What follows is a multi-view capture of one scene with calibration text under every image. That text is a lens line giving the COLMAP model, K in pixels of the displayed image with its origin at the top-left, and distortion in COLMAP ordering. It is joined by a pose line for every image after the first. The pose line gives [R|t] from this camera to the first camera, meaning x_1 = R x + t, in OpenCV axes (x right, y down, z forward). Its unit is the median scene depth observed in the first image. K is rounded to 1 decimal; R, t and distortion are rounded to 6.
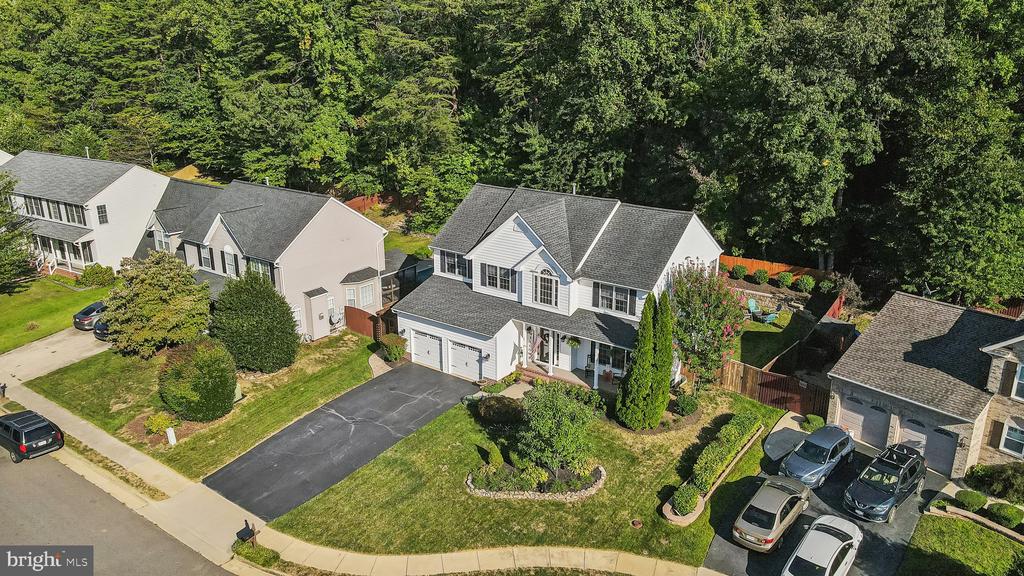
lens RADIAL K [[762.6, 0, 506.8], [0, 762.6, 290.5], [0, 0, 1]] dist [0.018640, 0.010208]
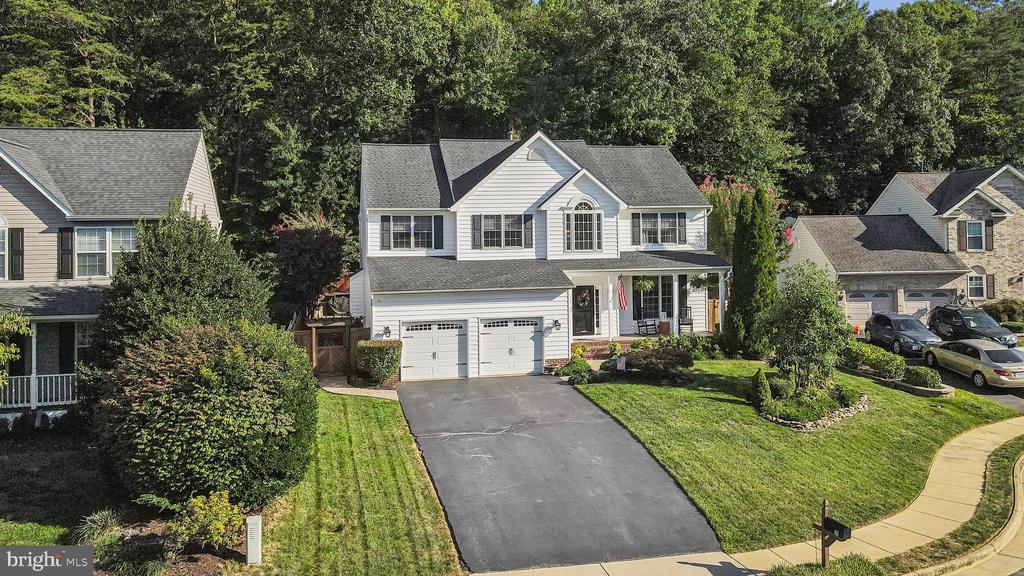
lens RADIAL K [[782.0, 0, 509.6], [0, 782.0, 216.2], [0, 0, 1]] dist [0.020433, 0.002388]
pose [[0.657090, 0.006205, 0.753786, -0.580270], [0.249762, 0.941690, -0.225474, 0.141962], [-0.711232, 0.336424, 0.617226, 0.551488]]
